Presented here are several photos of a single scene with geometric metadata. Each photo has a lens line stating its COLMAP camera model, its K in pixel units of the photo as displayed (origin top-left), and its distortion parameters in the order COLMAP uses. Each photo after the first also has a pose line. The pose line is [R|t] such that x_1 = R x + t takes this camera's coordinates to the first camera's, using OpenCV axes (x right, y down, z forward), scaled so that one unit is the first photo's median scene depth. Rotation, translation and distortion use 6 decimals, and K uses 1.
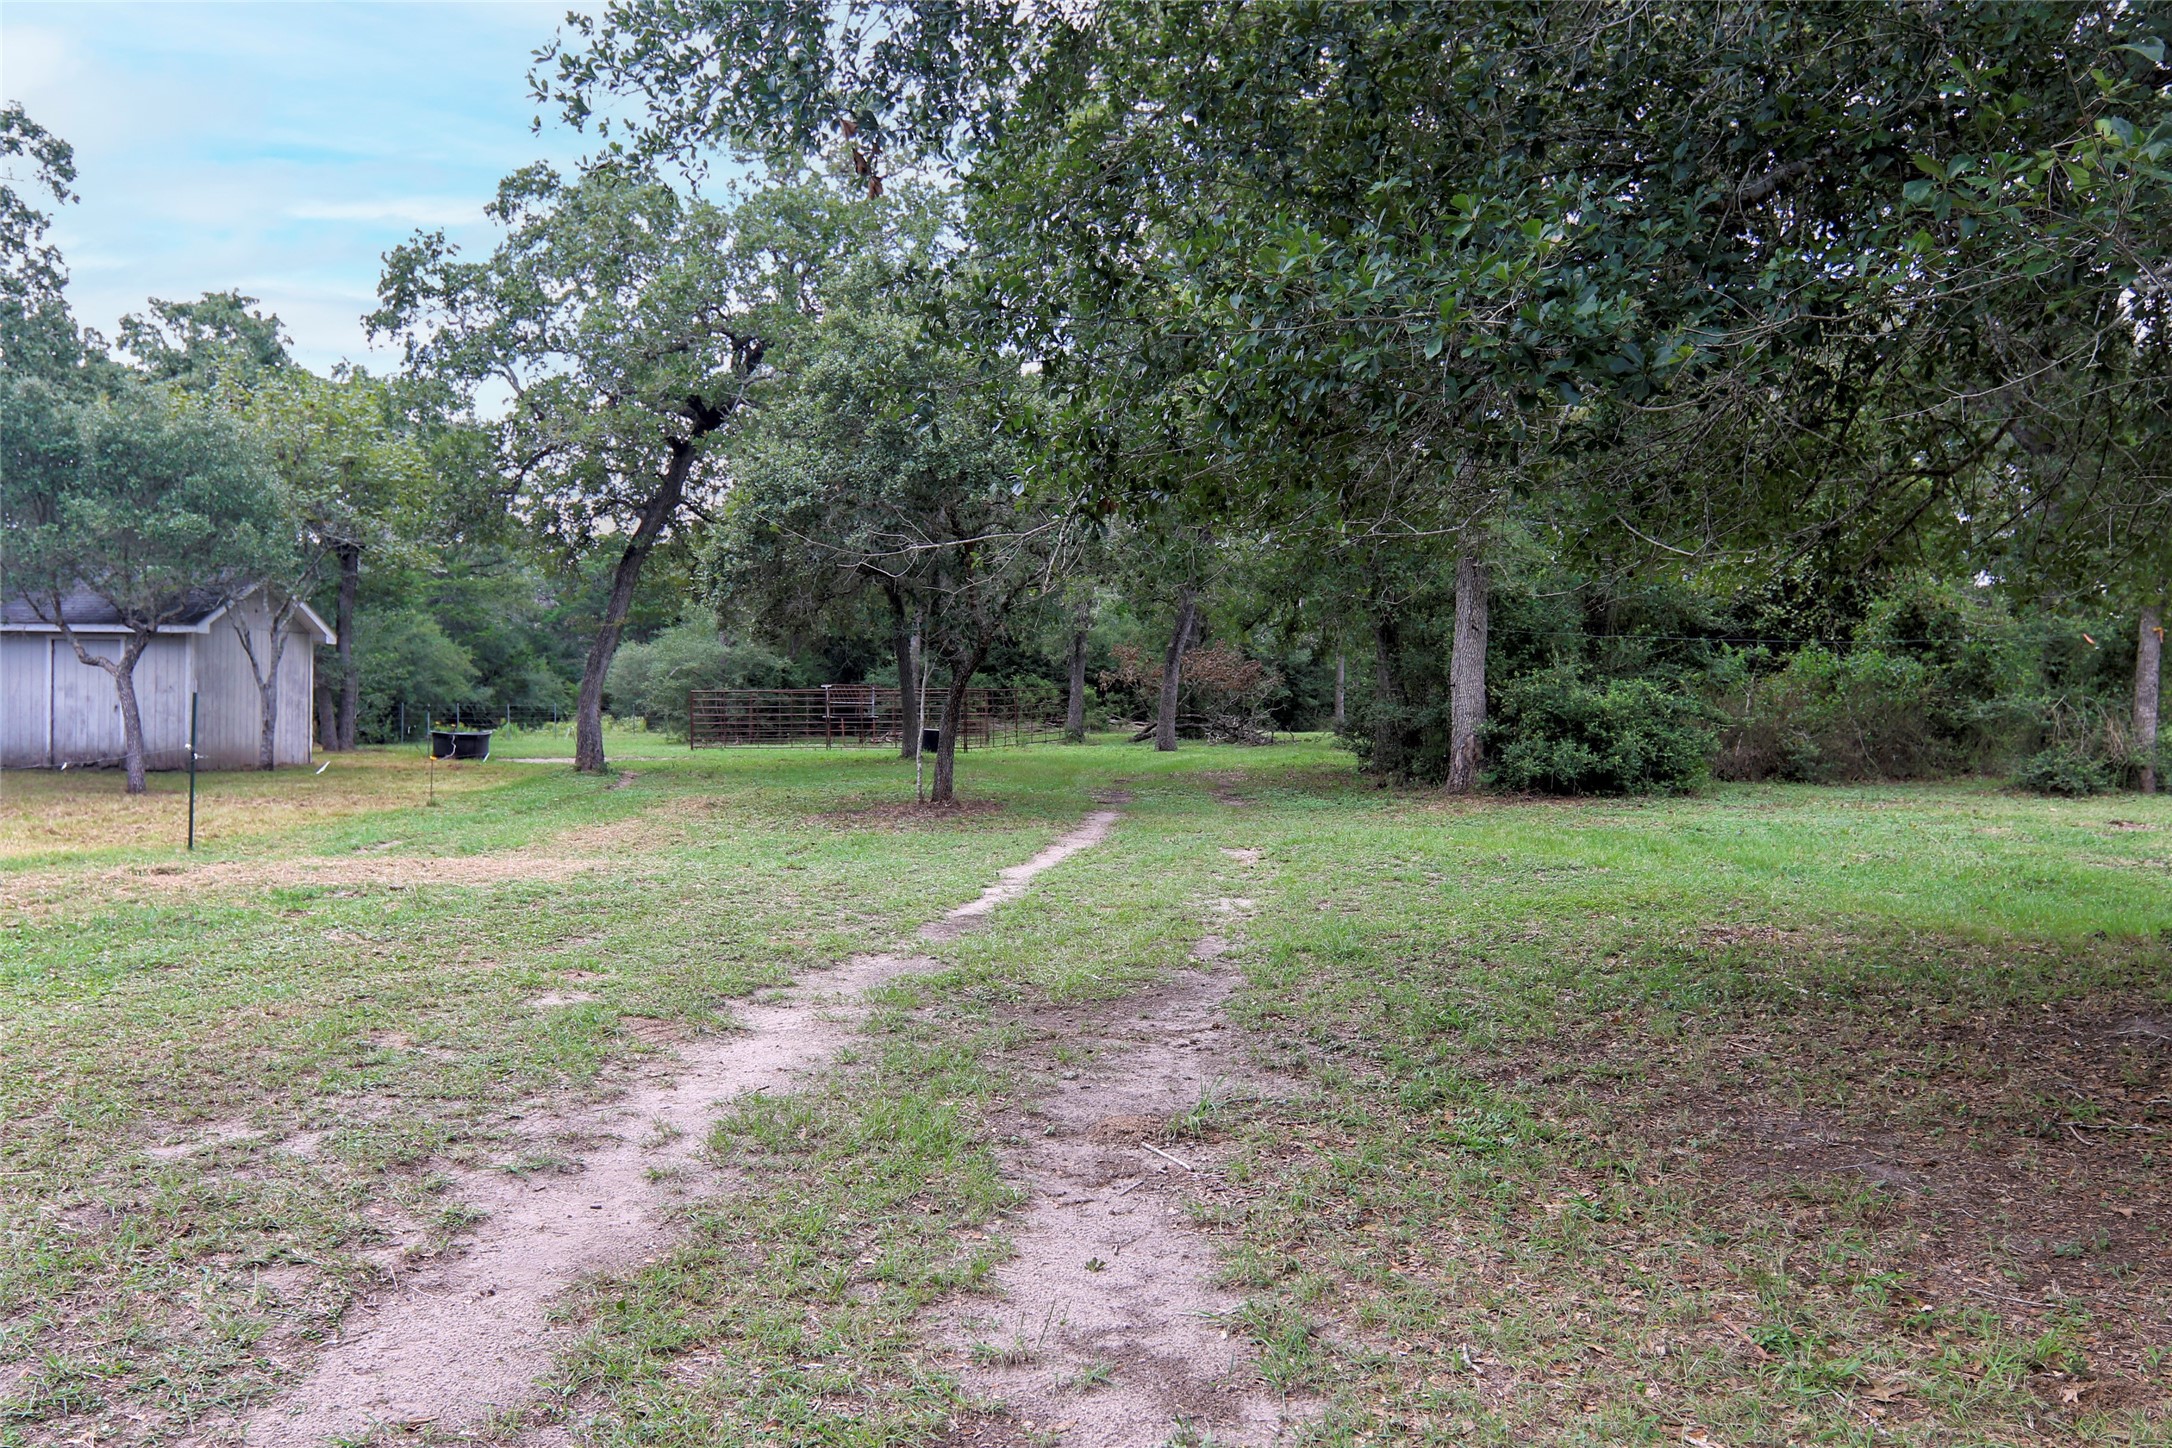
lens RADIAL K [[1820.9, 0, 1085.3], [0, 1820.9, 722.4], [0, 0, 1]] dist [0.007676, -0.001313]
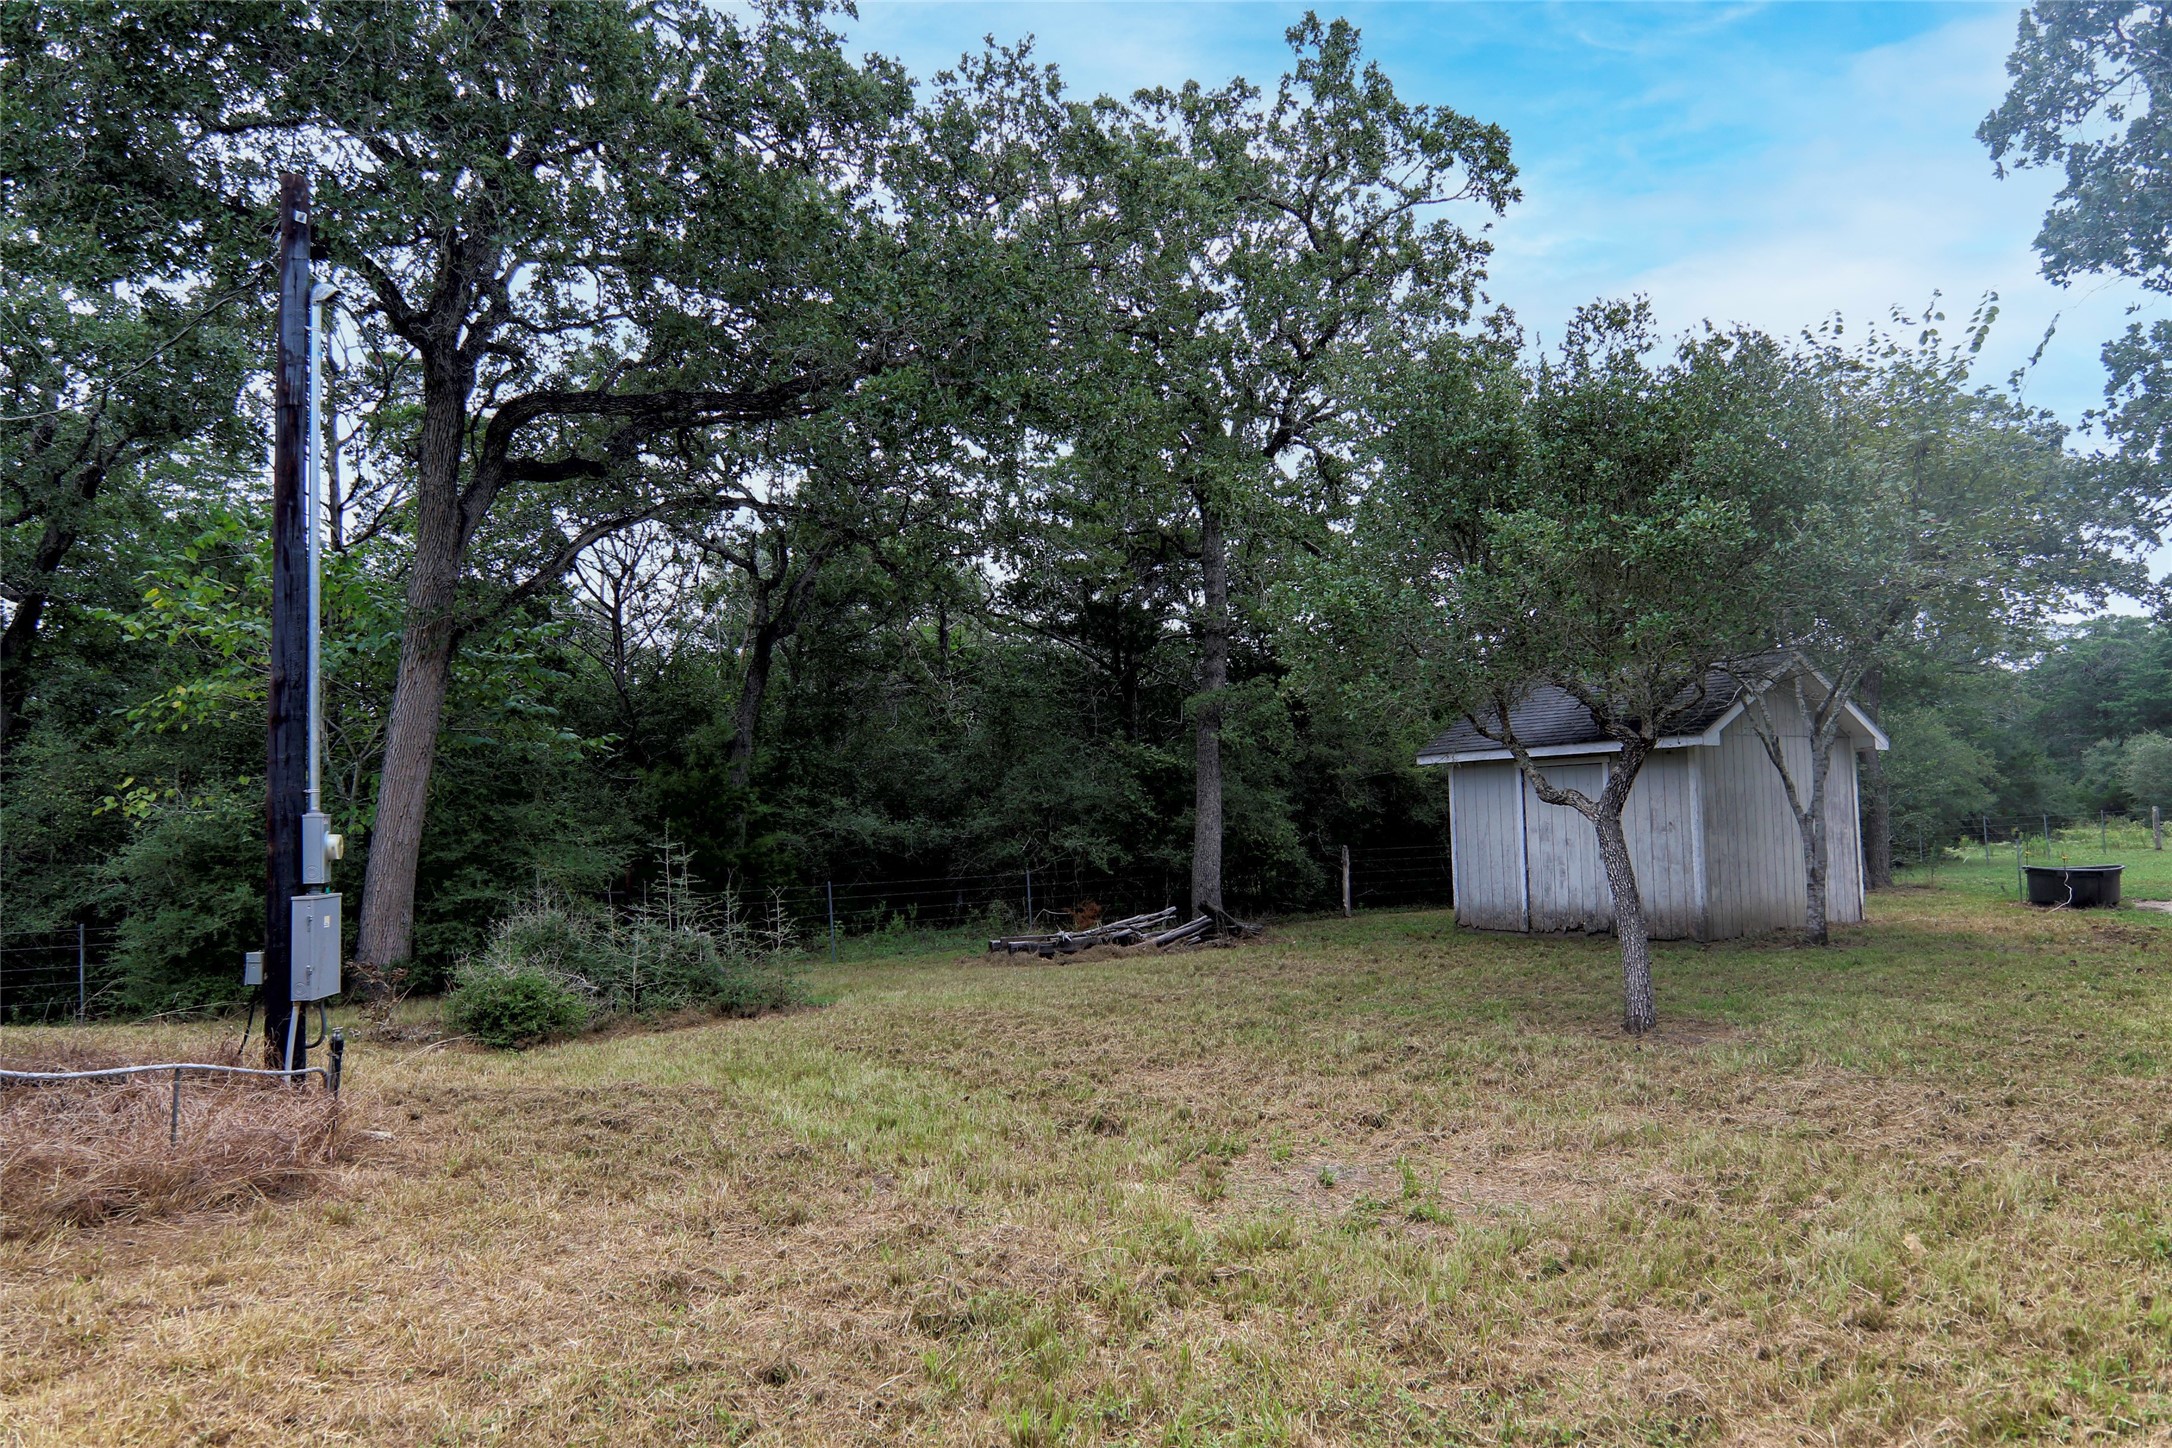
lens RADIAL K [[1427.5, 0, 1085.0], [0, 1427.5, 726.6], [0, 0, 1]] dist [0.010211, 0.000862]
pose [[0.668754, -0.079846, -0.739184, -0.237713], [0.029623, 0.996289, -0.080818, -0.018800], [0.742893, 0.032150, 0.668637, 0.453546]]
